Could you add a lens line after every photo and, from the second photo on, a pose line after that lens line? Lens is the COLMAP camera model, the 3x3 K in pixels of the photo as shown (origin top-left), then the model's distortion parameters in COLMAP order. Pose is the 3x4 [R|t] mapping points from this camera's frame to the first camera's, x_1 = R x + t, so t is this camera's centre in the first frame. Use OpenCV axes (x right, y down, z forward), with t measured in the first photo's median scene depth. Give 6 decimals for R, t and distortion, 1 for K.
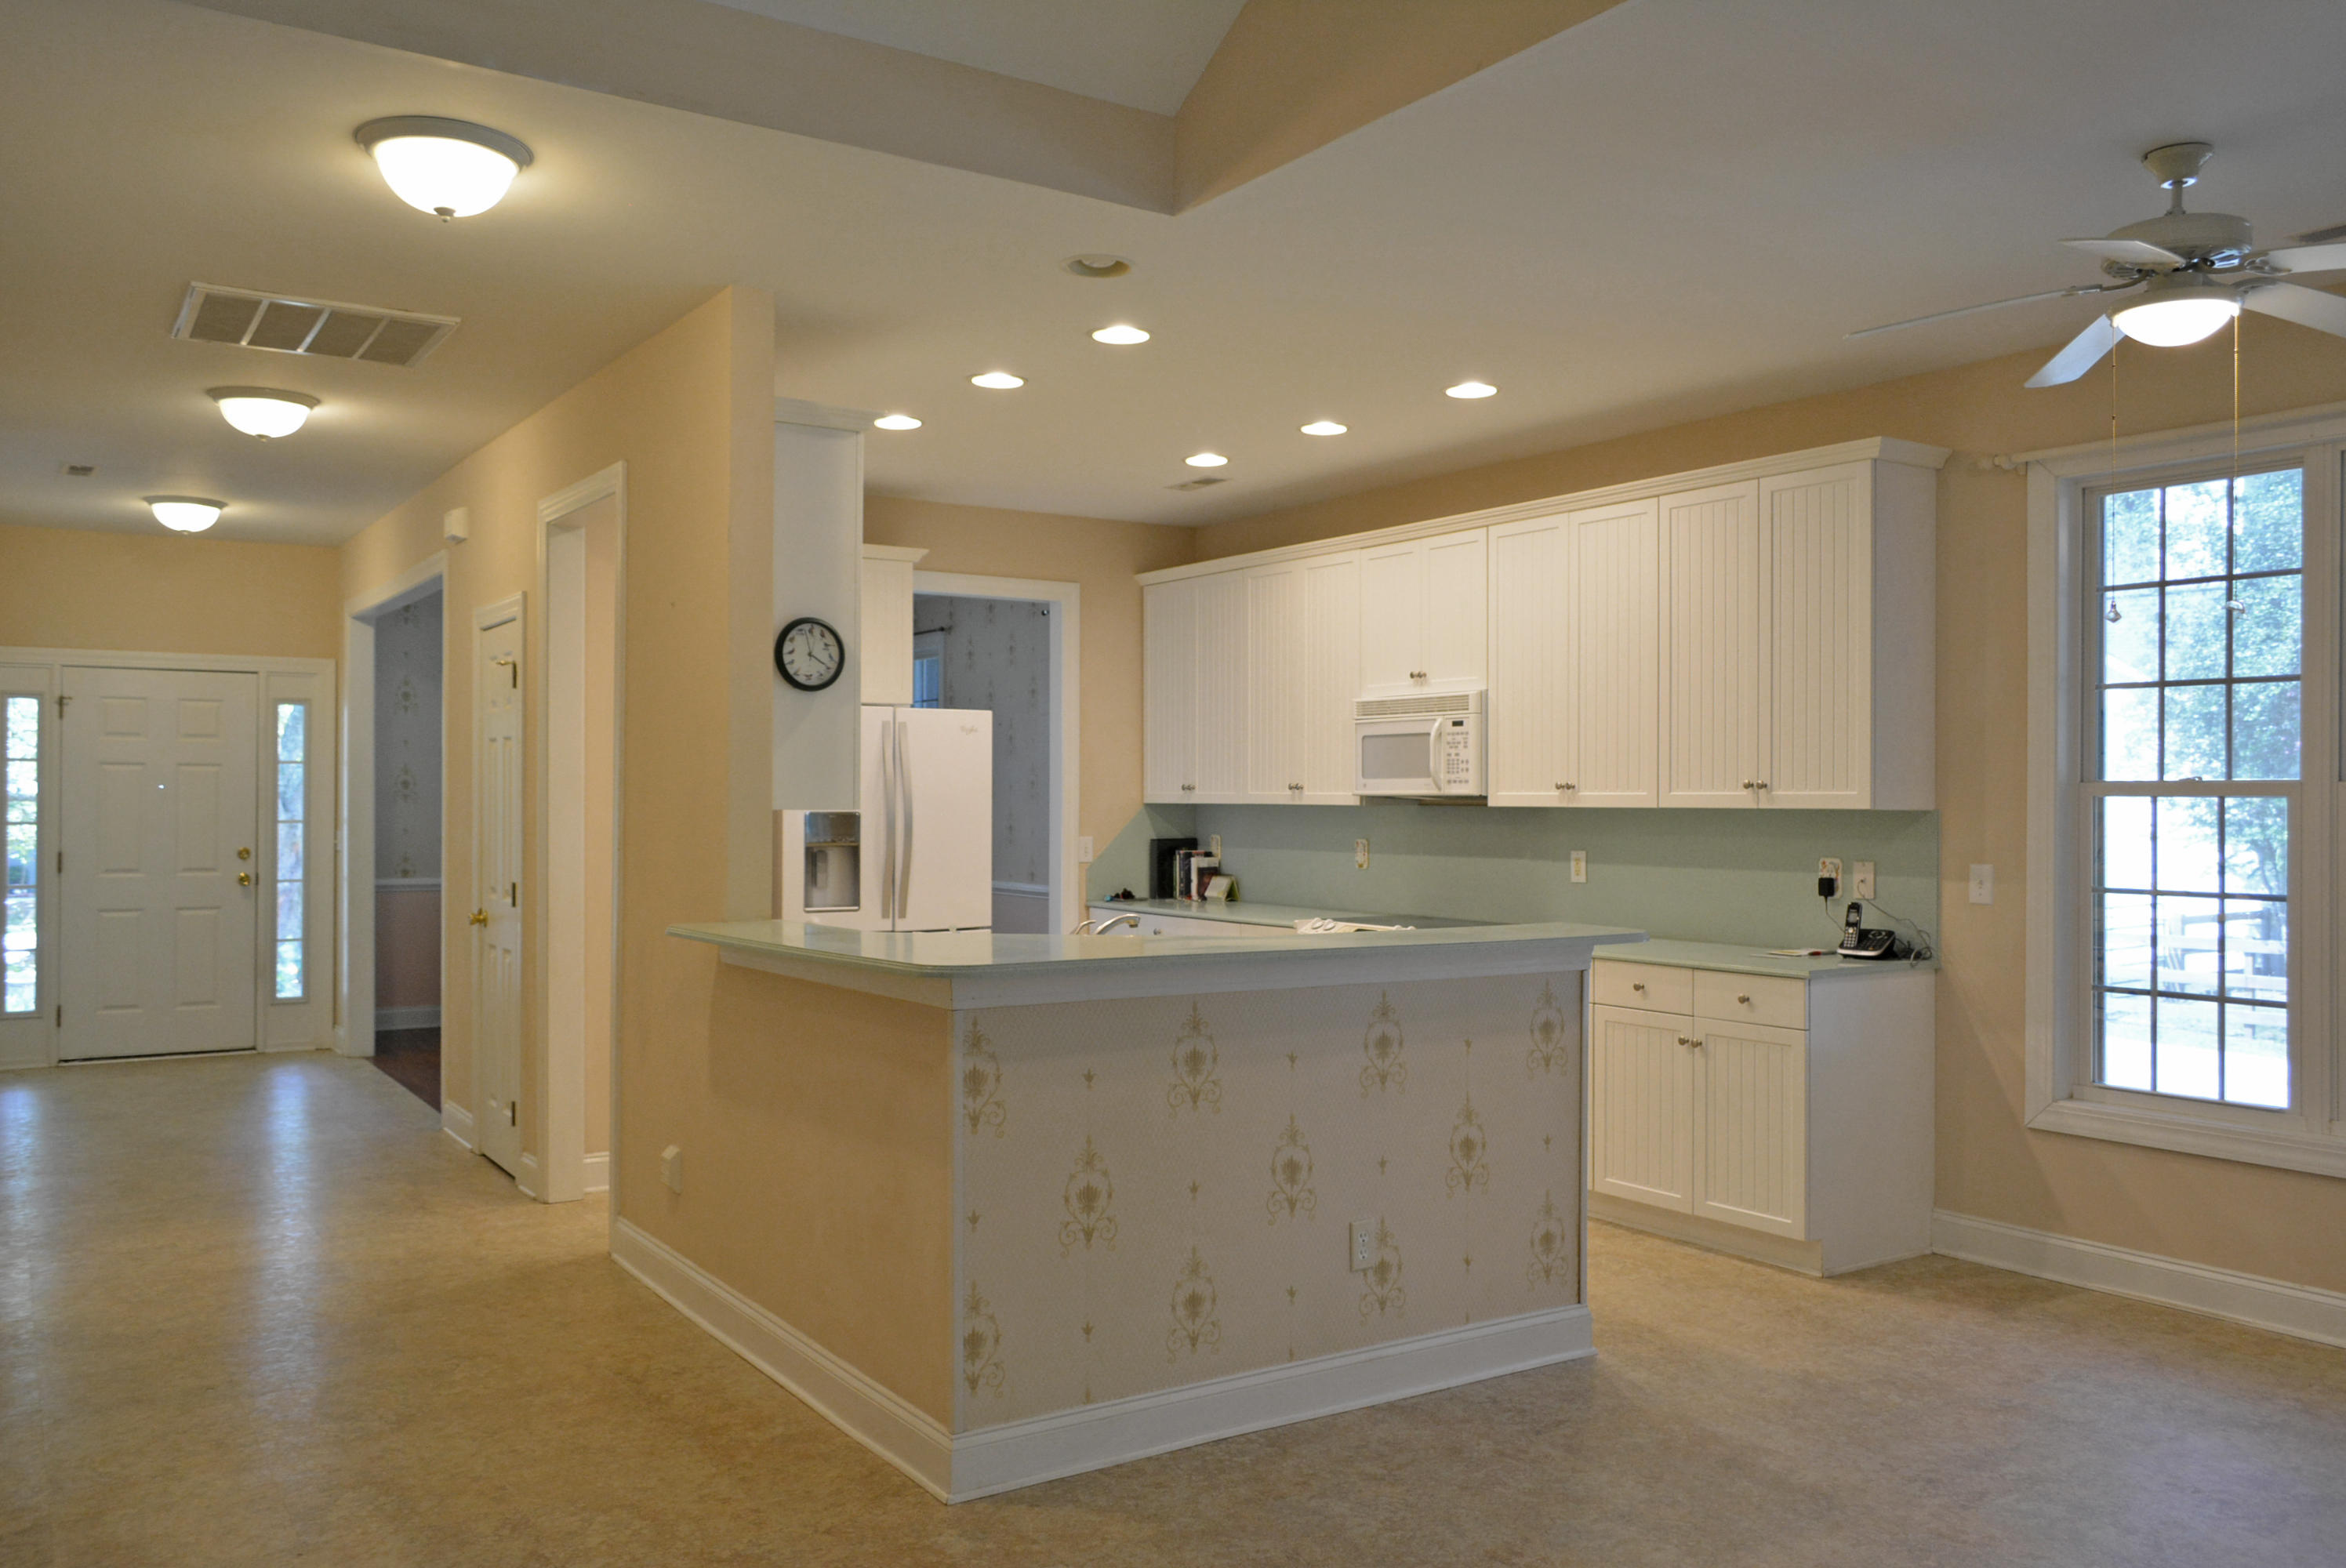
lens RADIAL K [[1813.6, 0, 1157.4], [0, 1813.6, 789.4], [0, 0, 1]] dist [-0.004458, 0.002217]
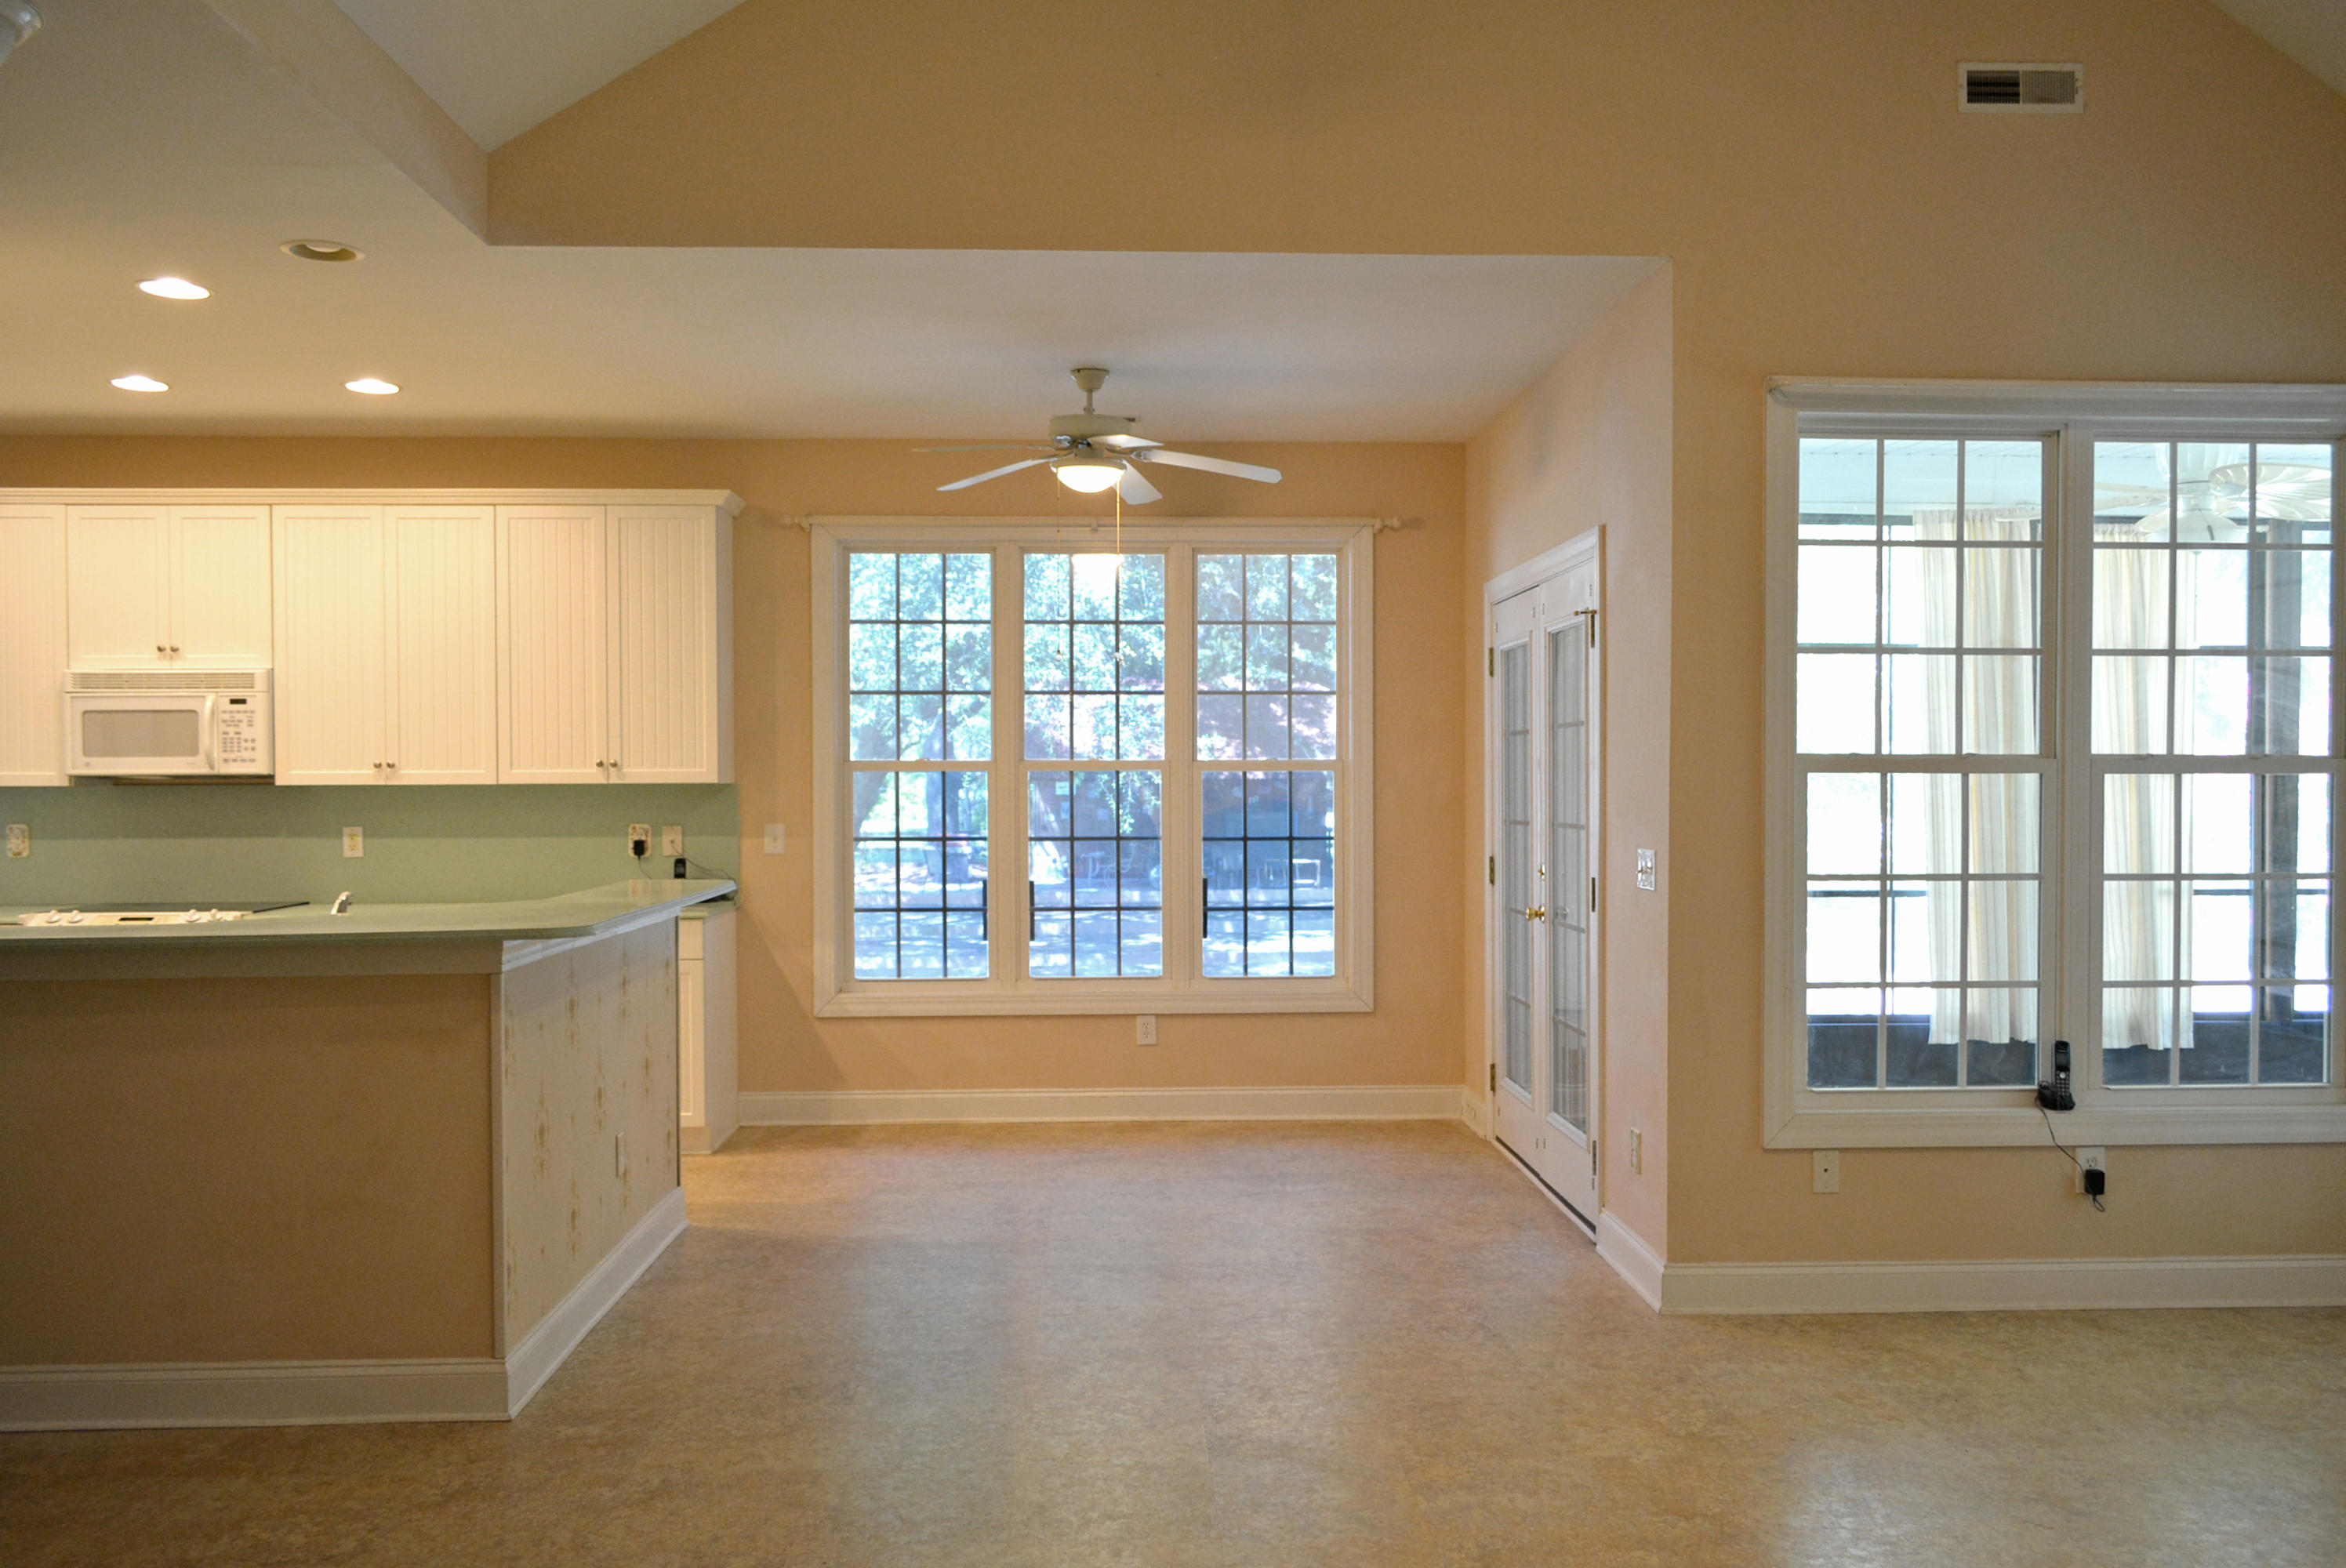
lens RADIAL K [[1918.9, 0, 1181.5], [0, 1918.9, 793.9], [0, 0, 1]] dist [-0.008907, 0.003071]
pose [[0.513839, -0.017646, 0.857705, -0.462178], [0.001603, 0.999806, 0.019610, -0.005745], [-0.857885, -0.008701, 0.513768, 0.024626]]
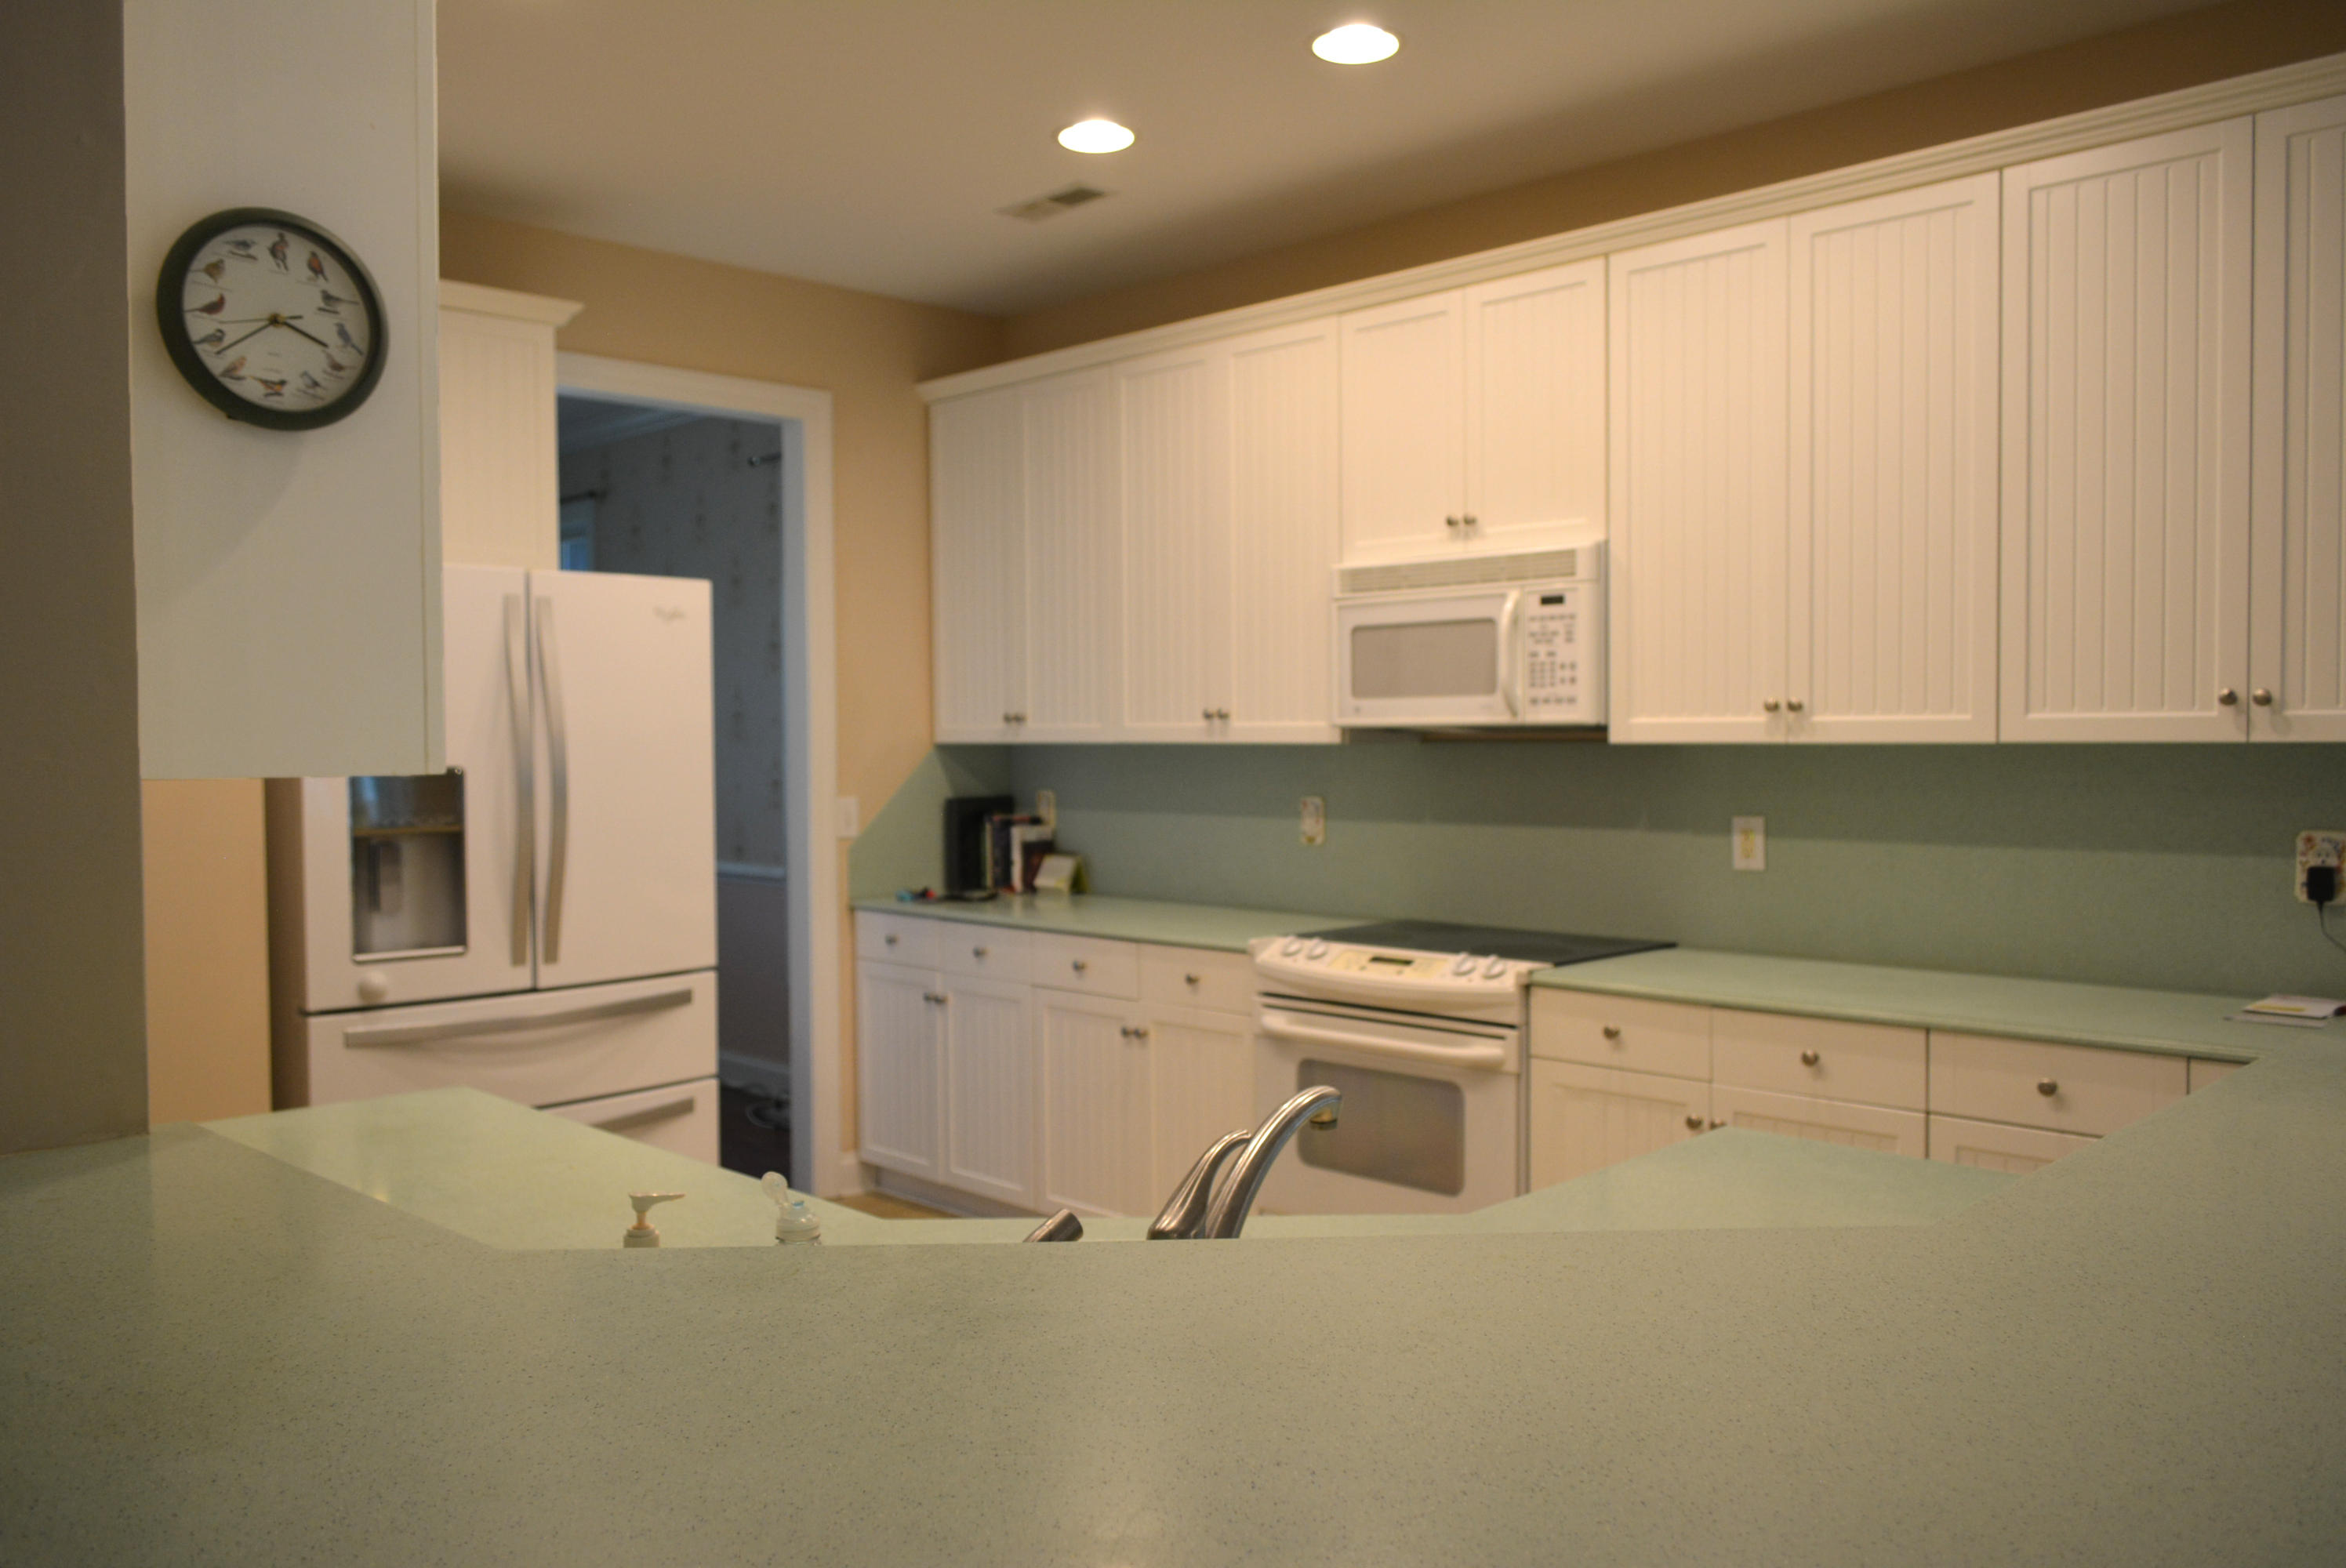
lens RADIAL K [[1819.8, 0, 1179.5], [0, 1819.8, 788.2], [0, 0, 1]] dist [-0.011583, 0.001061]
pose [[0.978978, -0.016796, 0.203274, -0.069274], [0.009709, 0.999311, 0.035815, 0.001599], [-0.203735, -0.033089, 0.978467, 0.452177]]
